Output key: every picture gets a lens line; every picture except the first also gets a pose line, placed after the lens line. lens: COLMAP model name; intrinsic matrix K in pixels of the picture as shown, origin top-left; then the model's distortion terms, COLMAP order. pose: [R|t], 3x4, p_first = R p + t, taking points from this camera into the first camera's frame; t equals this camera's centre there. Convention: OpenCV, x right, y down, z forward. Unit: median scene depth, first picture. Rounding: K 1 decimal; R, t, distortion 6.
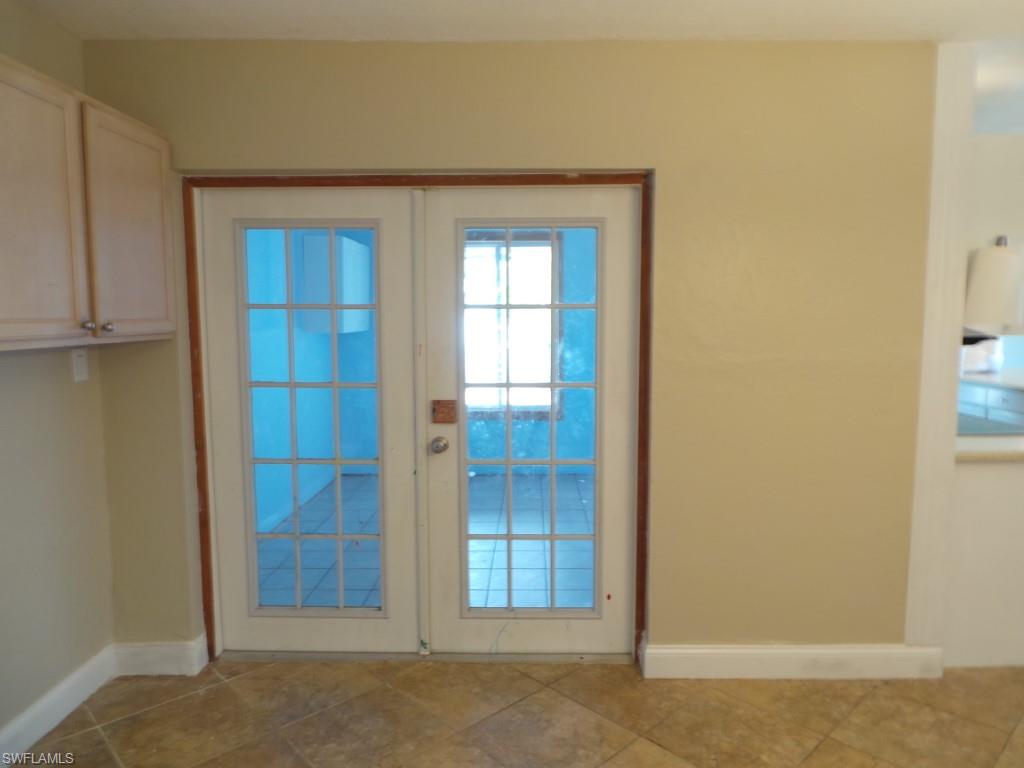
lens RADIAL K [[699.7, 0, 512.0], [0, 699.7, 384.0], [0, 0, 1]] dist [-0.017750, -0.001771]
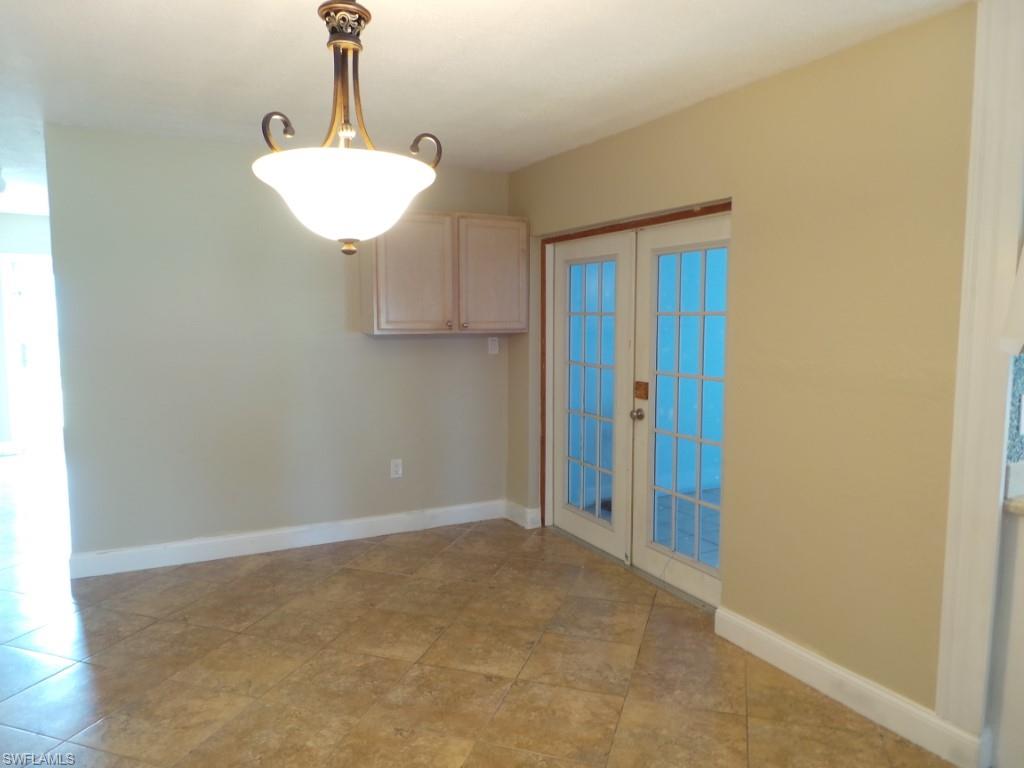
lens RADIAL K [[699.7, 0, 512.0], [0, 699.7, 384.0], [0, 0, 1]] dist [-0.017750, -0.001771]
pose [[0.472452, 0.084873, -0.877260, 1.044609], [-0.085864, 0.995050, 0.050026, -0.020937], [0.877164, 0.051690, 0.477401, 0.127788]]
